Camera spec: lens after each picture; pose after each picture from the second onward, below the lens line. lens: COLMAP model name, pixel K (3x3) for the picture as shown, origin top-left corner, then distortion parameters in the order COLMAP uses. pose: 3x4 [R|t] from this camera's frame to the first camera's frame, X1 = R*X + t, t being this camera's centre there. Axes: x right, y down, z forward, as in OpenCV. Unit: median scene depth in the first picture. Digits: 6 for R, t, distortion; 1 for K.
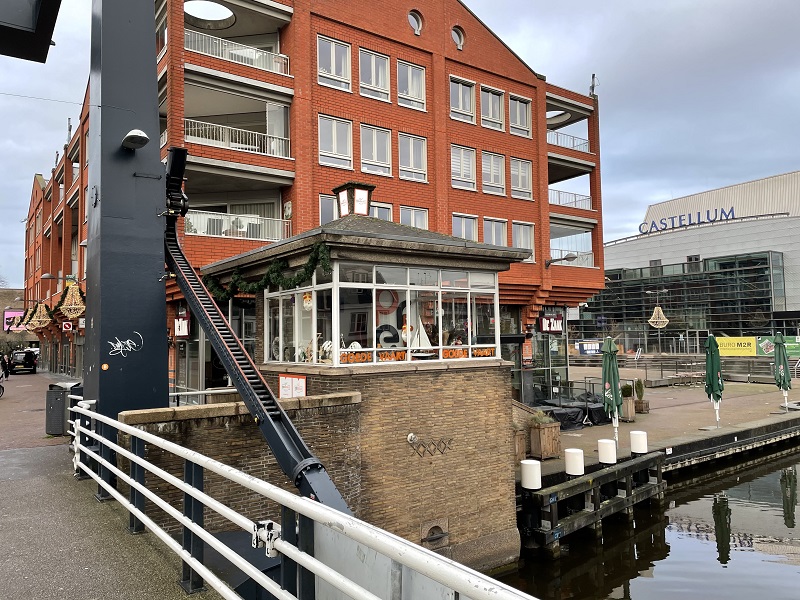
lens RADIAL K [[606.1, 0, 398.7], [0, 606.1, 297.7], [0, 0, 1]] dist [0.002897, 0.000419]
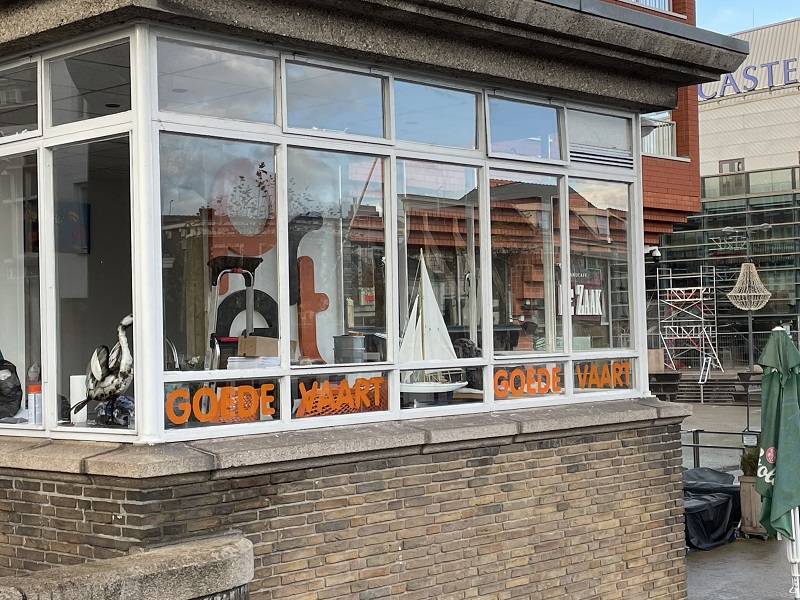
lens RADIAL K [[1372.6, 0, 401.5], [0, 1372.6, 301.7], [0, 0, 1]] dist [0.067889, 0.000000]
pose [[0.980970, -0.003878, 0.194121, -0.098709], [-0.003787, 0.999228, 0.039102, 0.028301], [-0.194123, -0.039093, 0.980198, 0.365808]]
